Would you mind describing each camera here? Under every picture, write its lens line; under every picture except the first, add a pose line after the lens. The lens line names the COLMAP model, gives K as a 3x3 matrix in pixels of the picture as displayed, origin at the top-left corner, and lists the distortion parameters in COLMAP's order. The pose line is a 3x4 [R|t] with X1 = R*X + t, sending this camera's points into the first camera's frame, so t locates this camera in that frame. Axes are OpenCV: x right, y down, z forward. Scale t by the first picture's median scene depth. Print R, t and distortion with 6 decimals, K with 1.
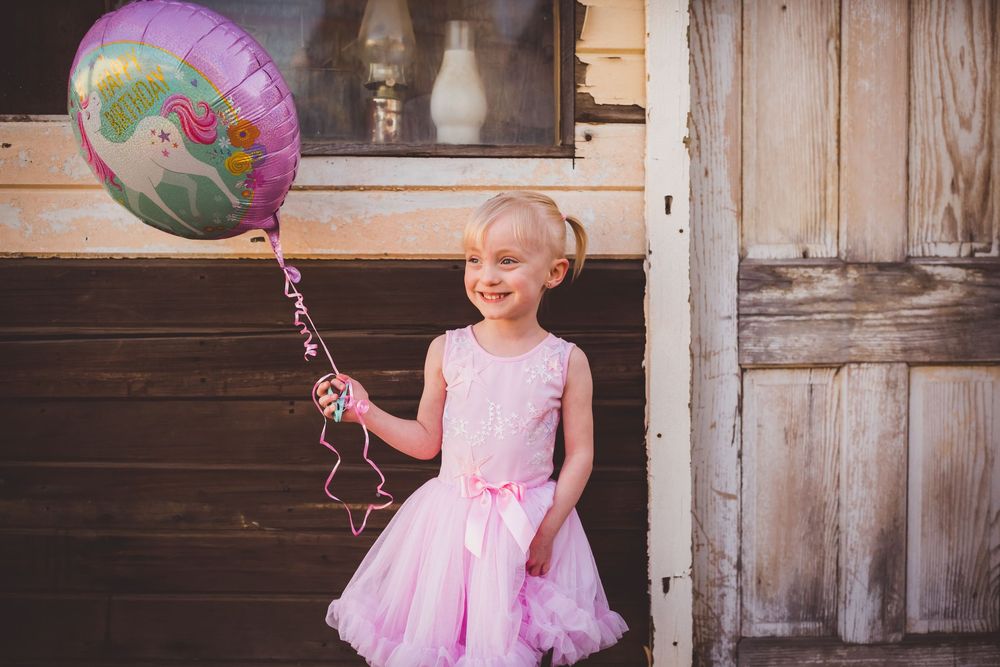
lens RADIAL K [[984.7, 0, 500.0], [0, 984.7, 333.5], [0, 0, 1]] dist [-0.003949, -0.007541]
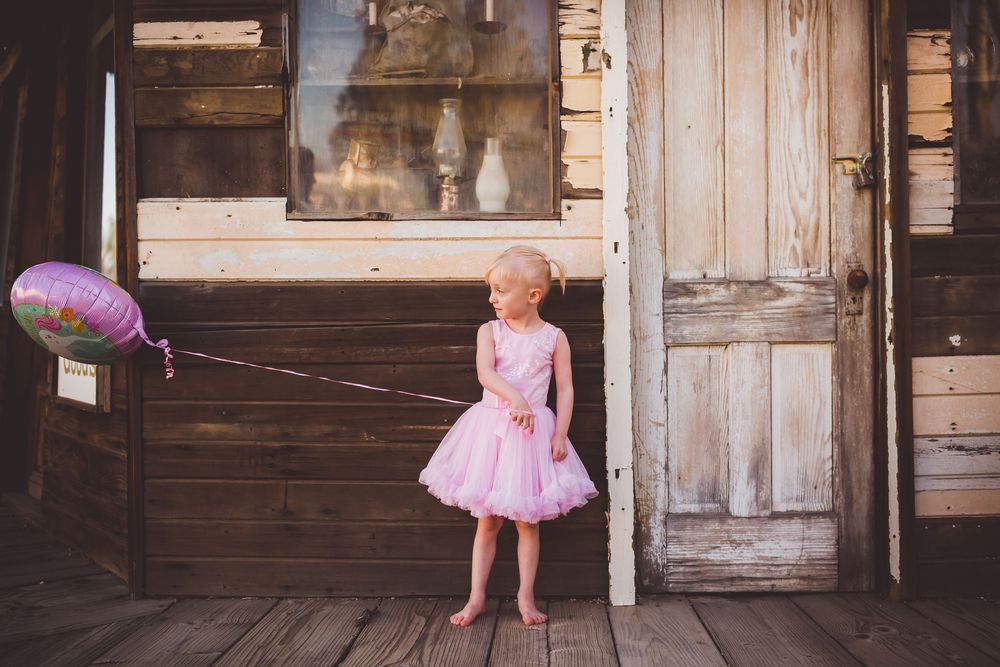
lens RADIAL K [[984.7, 0, 500.0], [0, 984.7, 333.5], [0, 0, 1]] dist [-0.003949, -0.007541]
pose [[0.999175, -0.004914, -0.040304, 0.035865], [0.003947, 0.999703, -0.024032, 0.053414], [0.040410, 0.023853, 0.998898, -0.648306]]
